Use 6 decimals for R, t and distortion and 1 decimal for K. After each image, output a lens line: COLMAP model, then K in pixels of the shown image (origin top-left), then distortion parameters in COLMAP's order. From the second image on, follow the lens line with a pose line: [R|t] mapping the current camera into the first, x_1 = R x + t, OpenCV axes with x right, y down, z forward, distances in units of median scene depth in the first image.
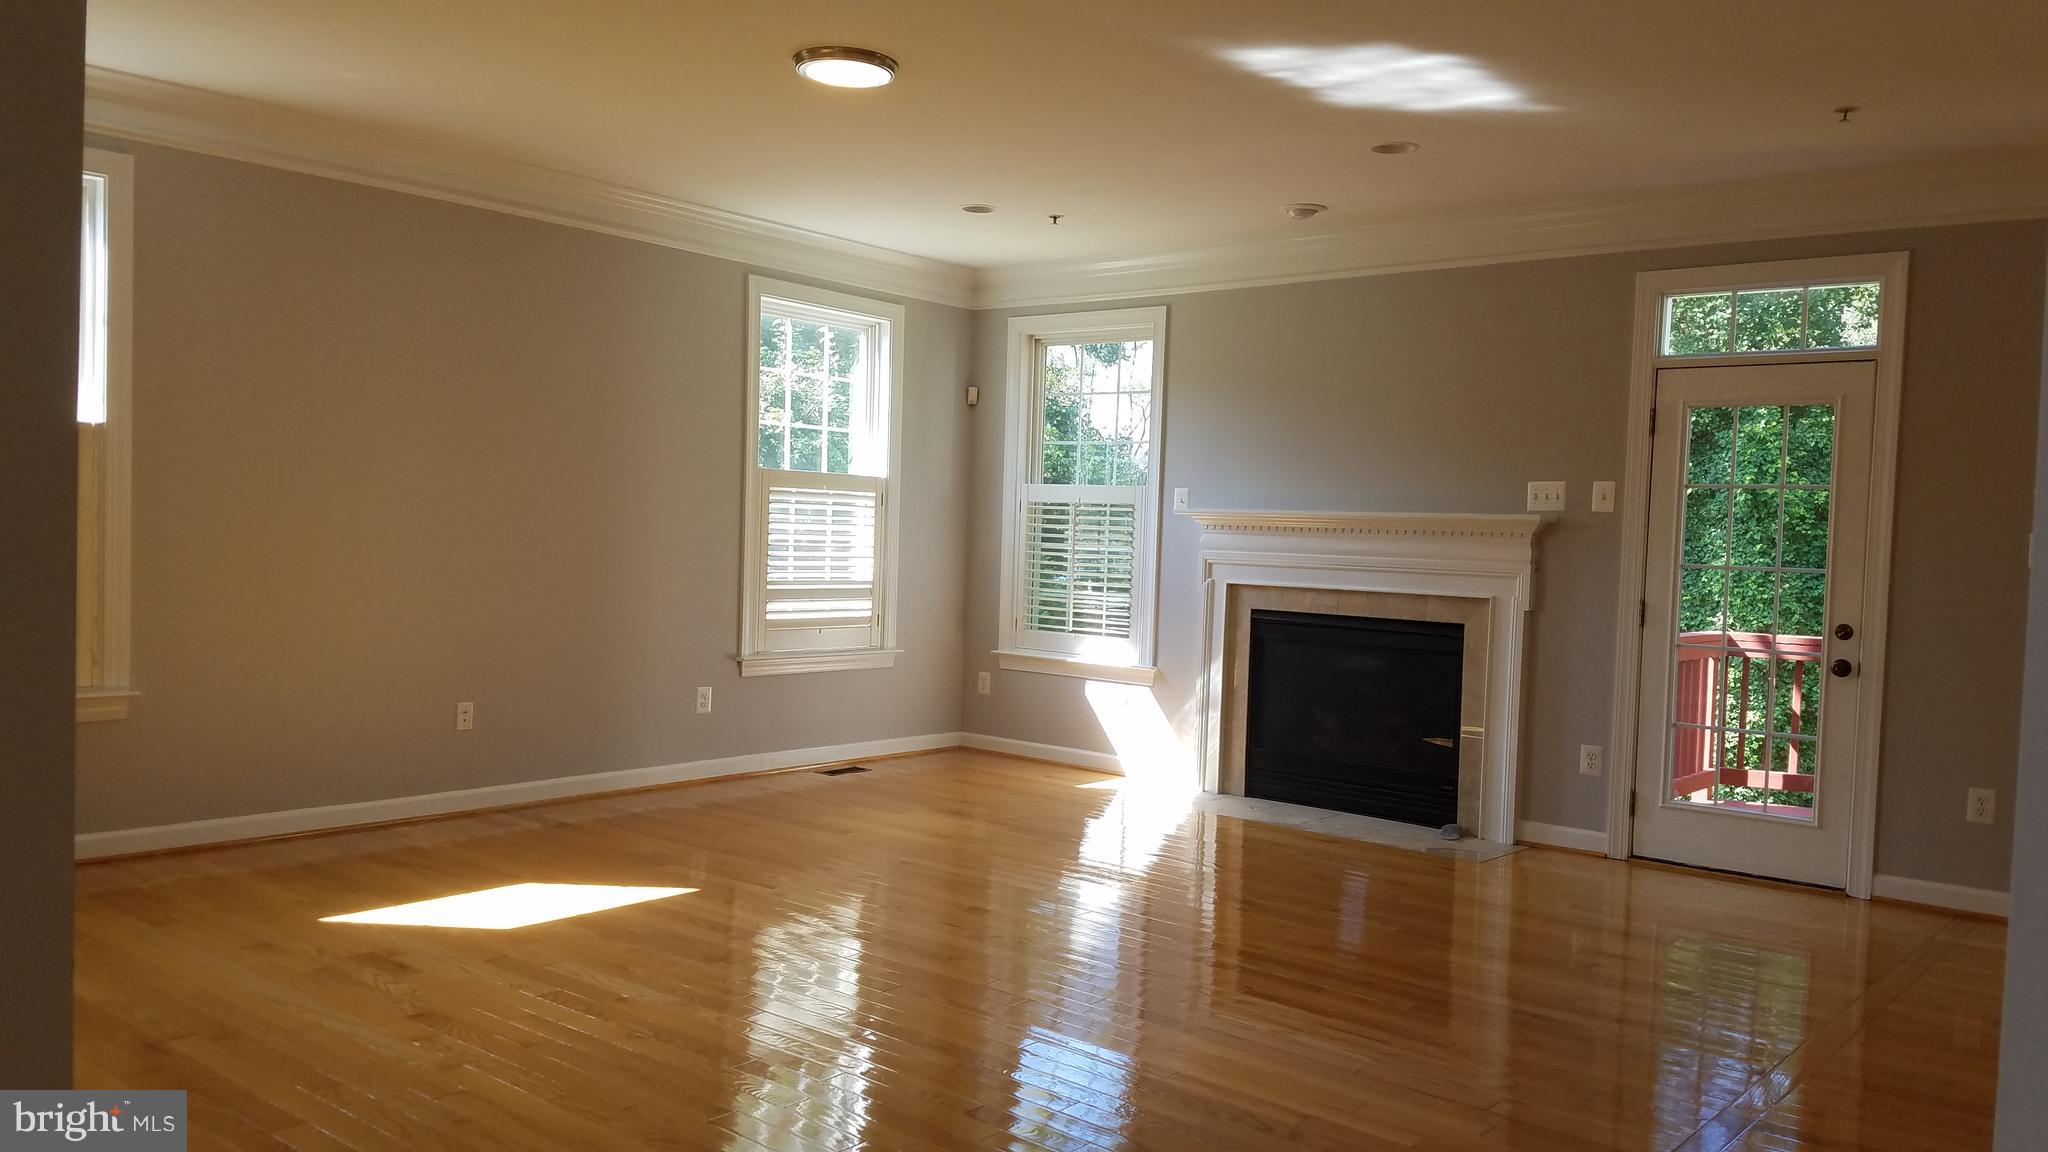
lens RADIAL K [[1530.8, 0, 1021.3], [0, 1530.8, 601.0], [0, 0, 1]] dist [0.187517, -0.000411]
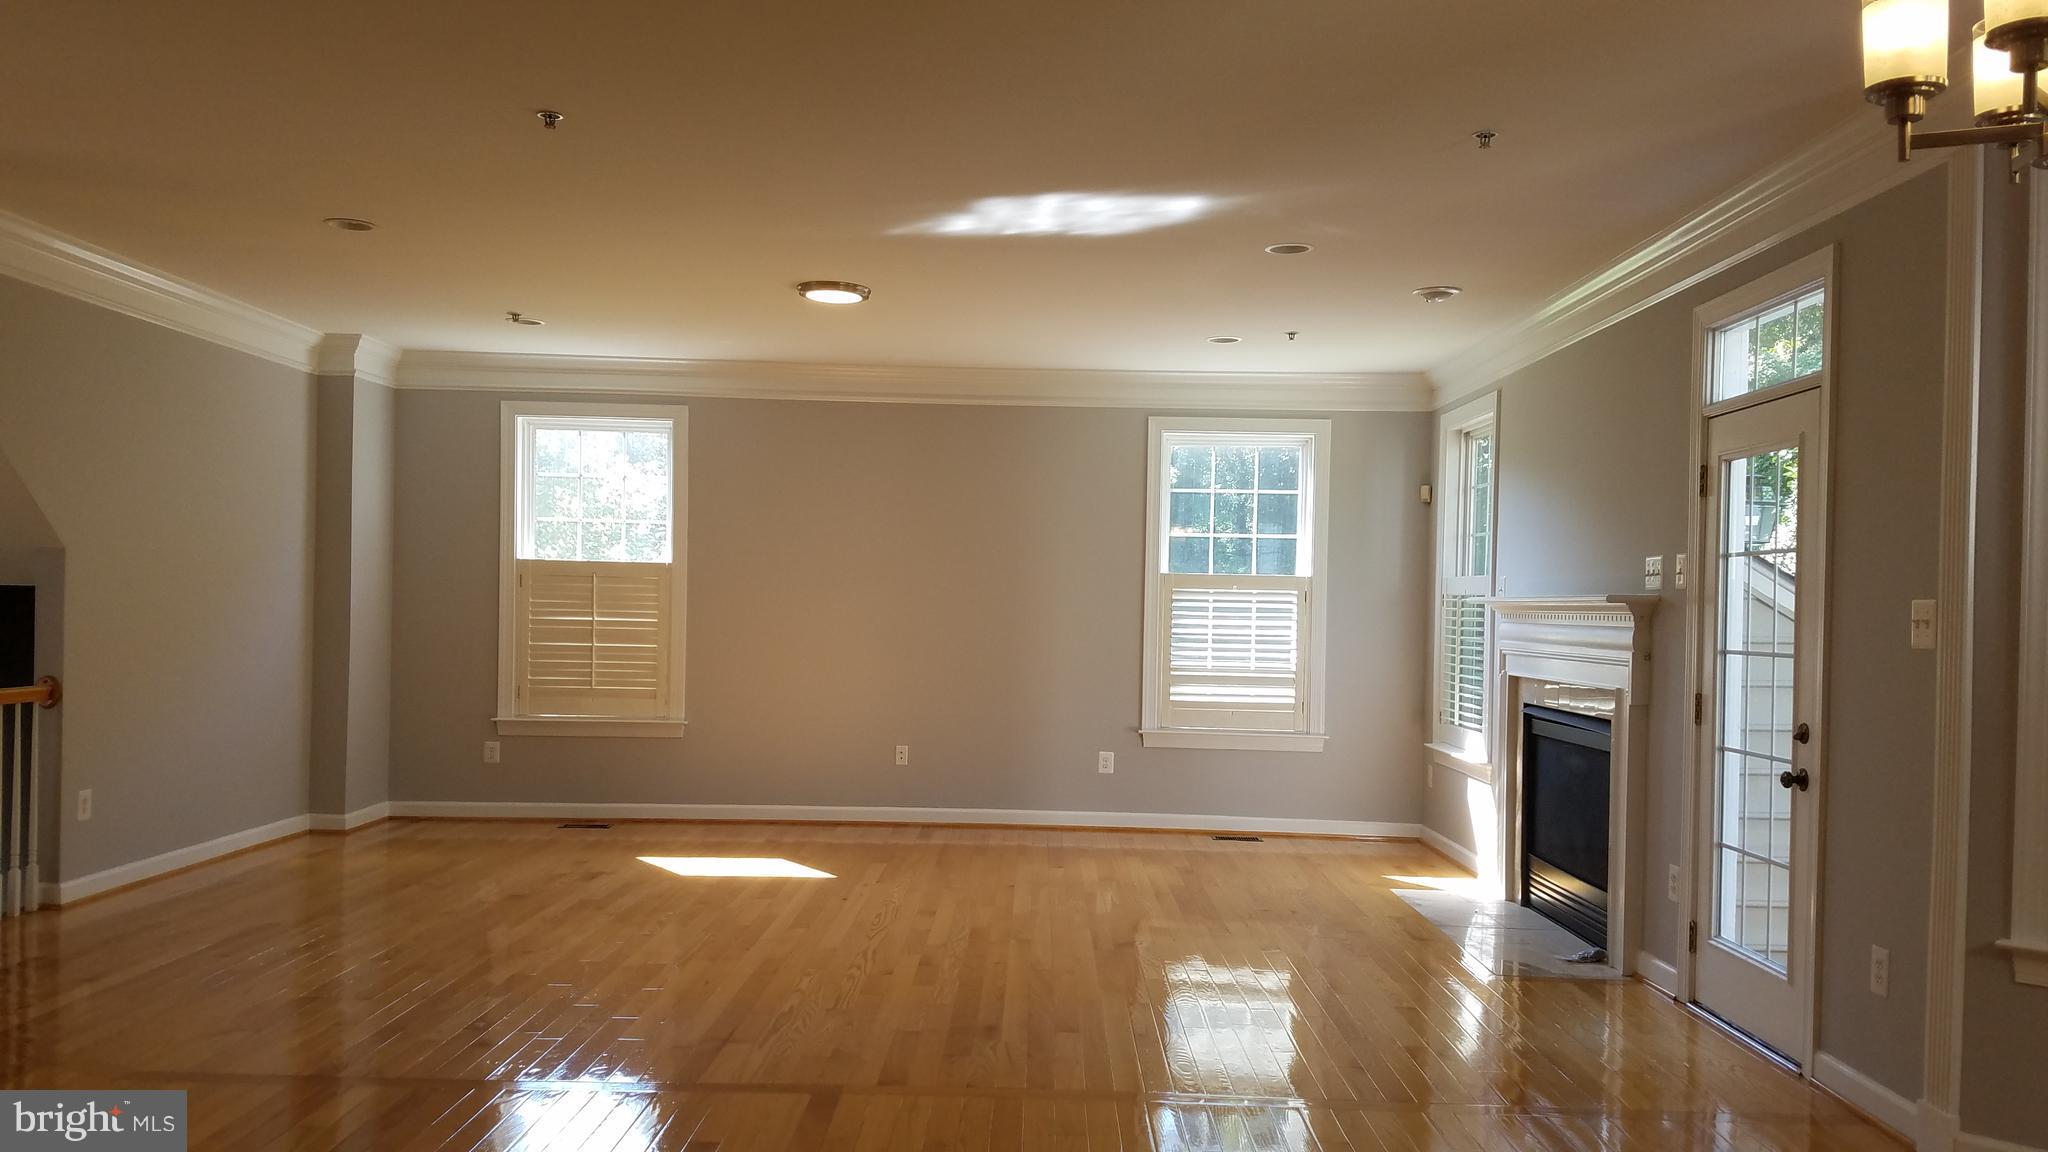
lens RADIAL K [[1530.8, 0, 1021.3], [0, 1530.8, 601.0], [0, 0, 1]] dist [0.187517, -0.000411]
pose [[0.616152, -0.025862, -0.787202, 0.675257], [-0.034495, 0.997616, -0.059774, 0.010030], [0.786871, 0.063984, 0.613791, 0.171693]]
